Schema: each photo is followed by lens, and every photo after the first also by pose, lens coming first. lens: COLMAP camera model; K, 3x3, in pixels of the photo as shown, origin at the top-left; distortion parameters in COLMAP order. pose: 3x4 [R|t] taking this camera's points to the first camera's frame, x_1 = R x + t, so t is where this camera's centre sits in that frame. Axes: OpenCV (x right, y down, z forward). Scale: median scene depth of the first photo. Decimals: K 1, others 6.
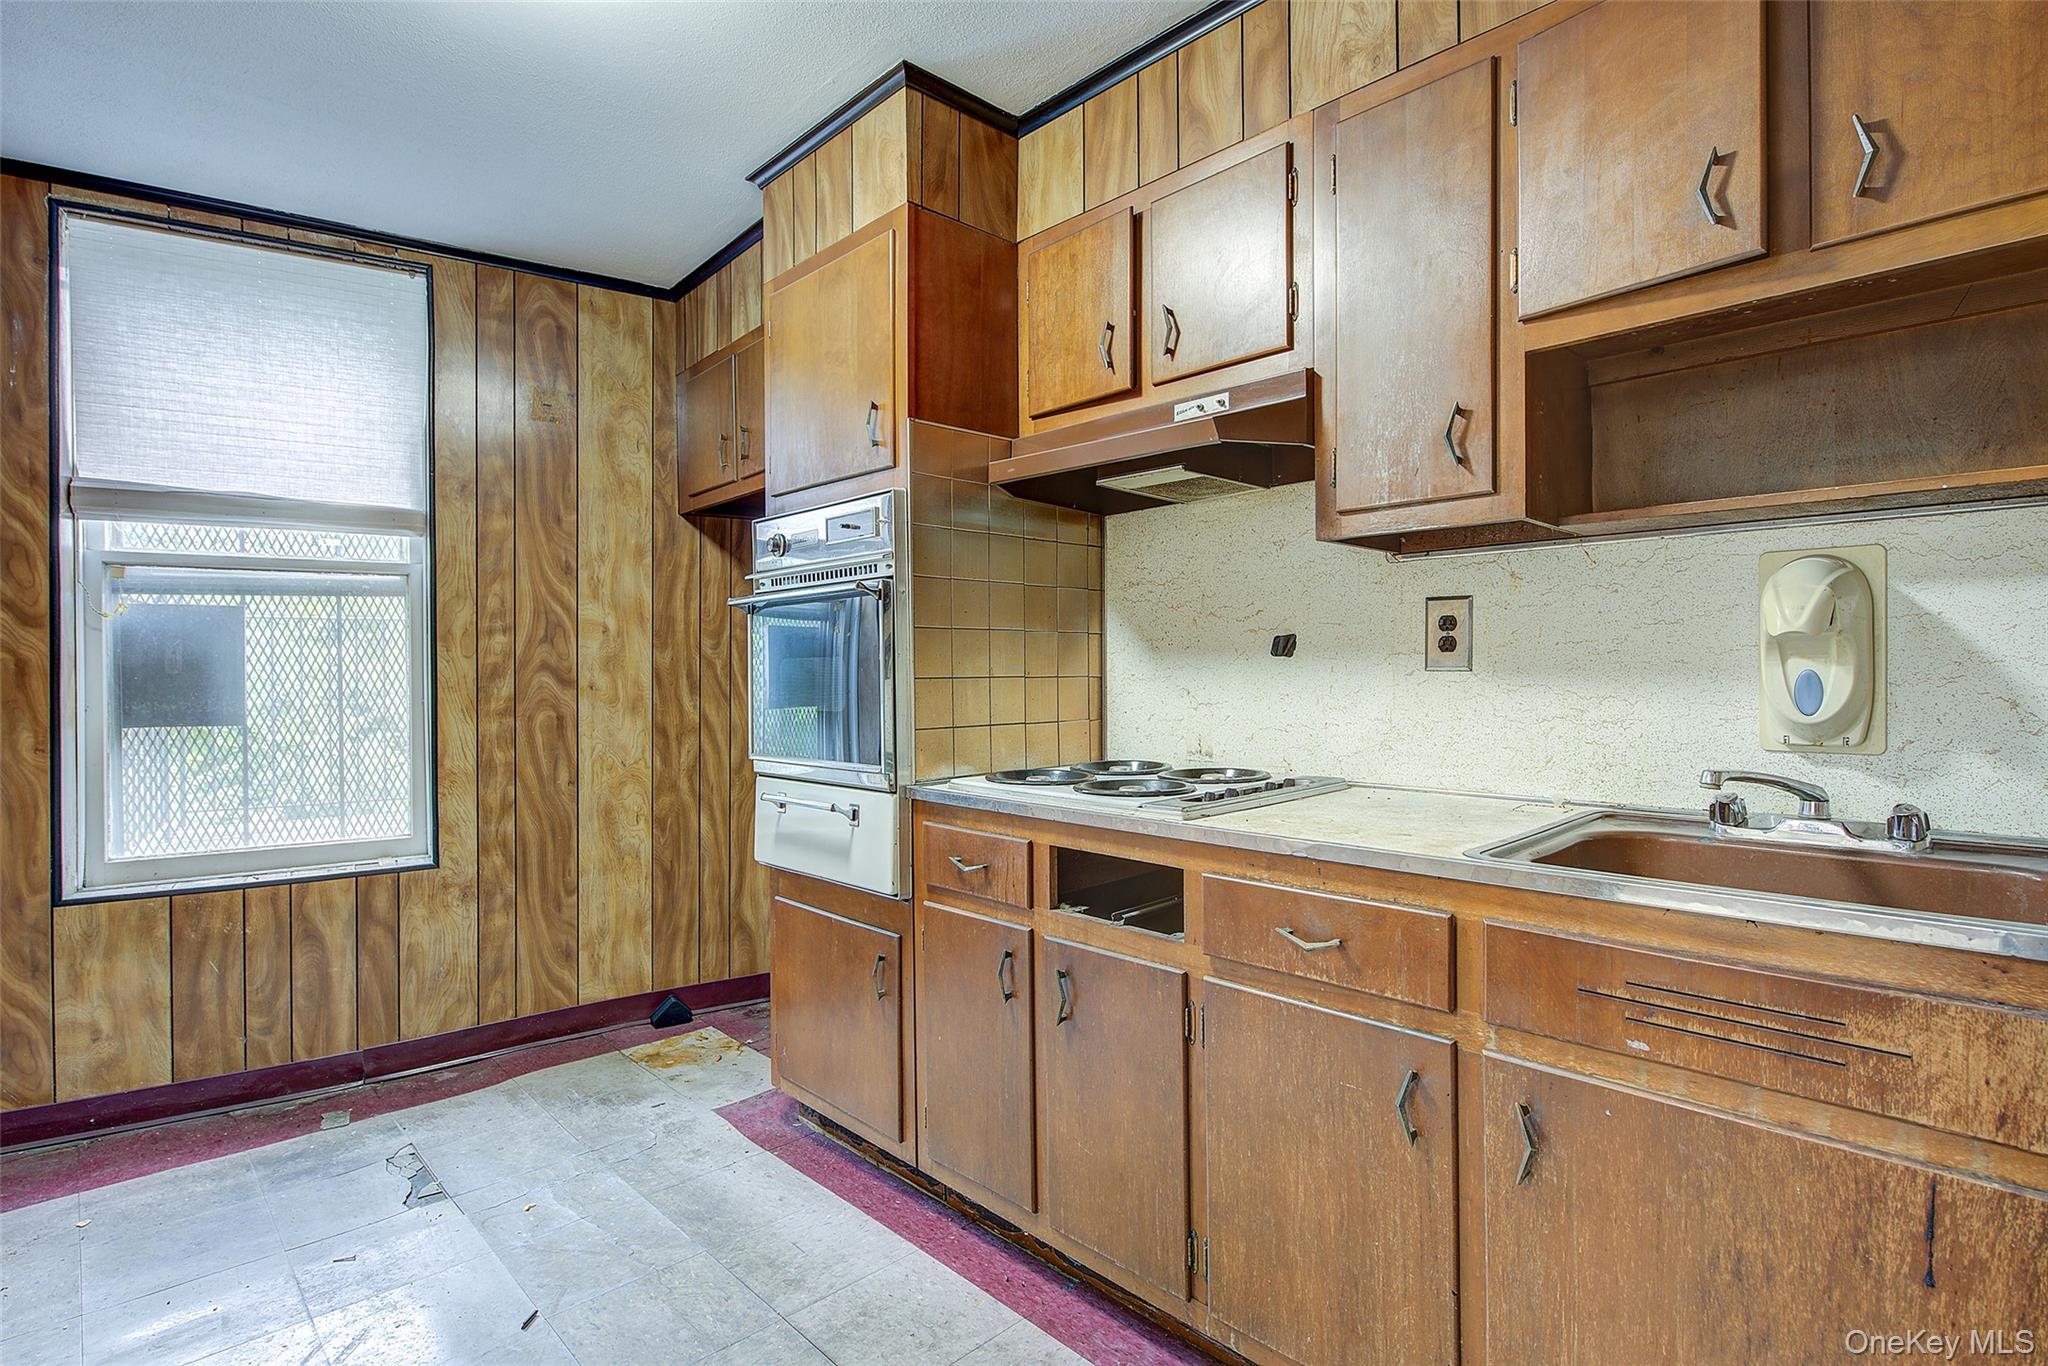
lens RADIAL K [[998.5, 0, 1025.8], [0, 998.5, 661.0], [0, 0, 1]] dist [0.001524, 0.000140]
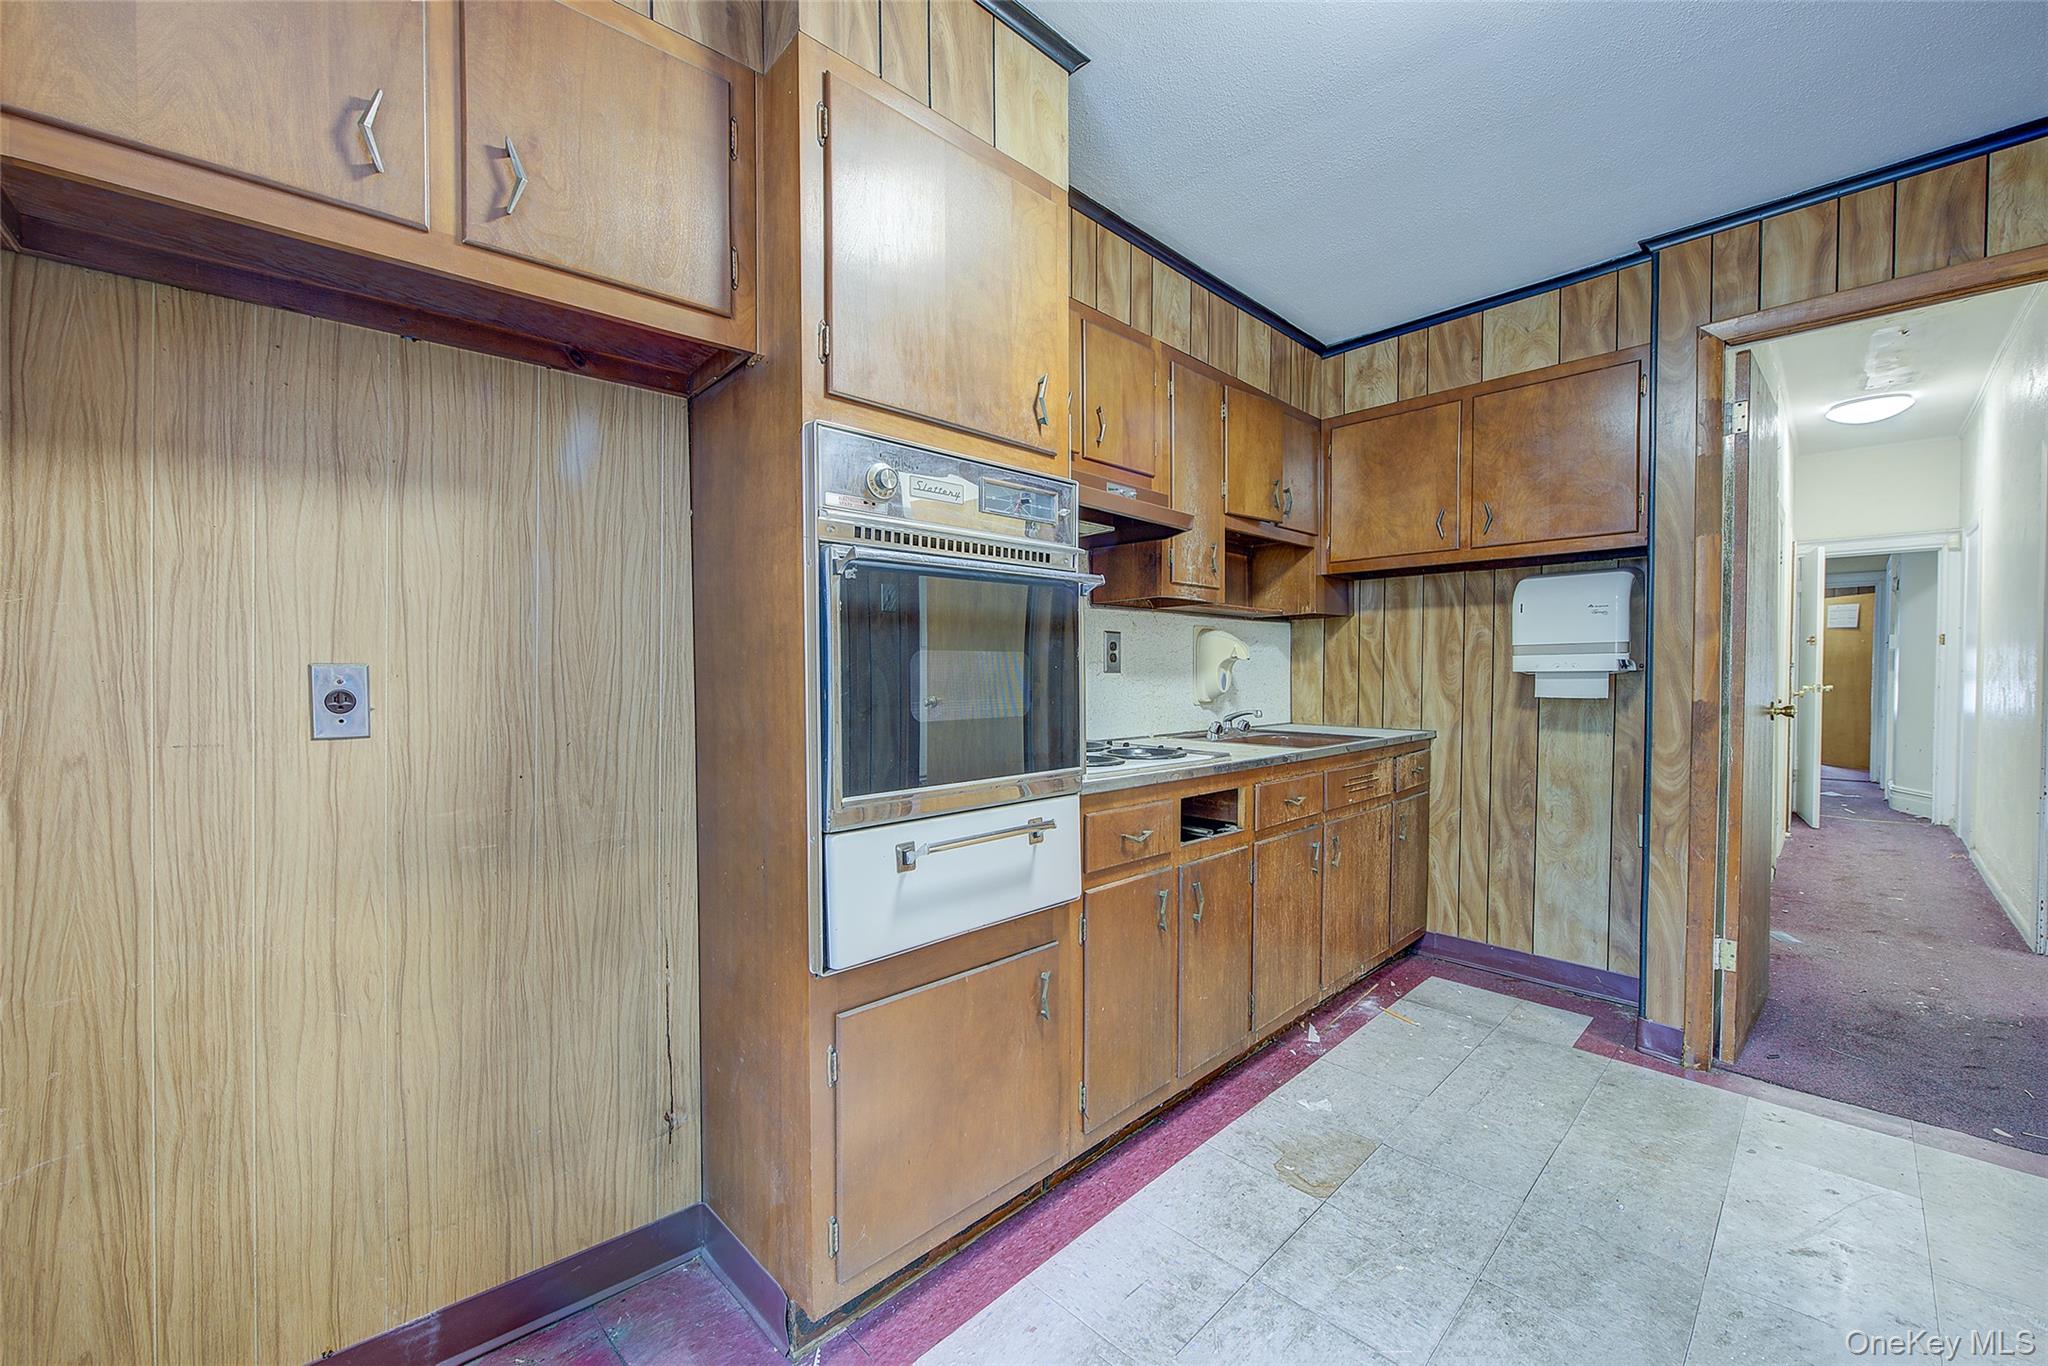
lens RADIAL K [[801.7, 0, 1024.0], [0, 801.7, 683.0], [0, 0, 1]] dist [-0.000733, -0.000041]
pose [[-0.007181, -0.003804, 0.999967, -1.004556], [-0.004844, 0.999981, 0.003769, 0.023818], [-0.999962, -0.004817, -0.007199, 1.155528]]
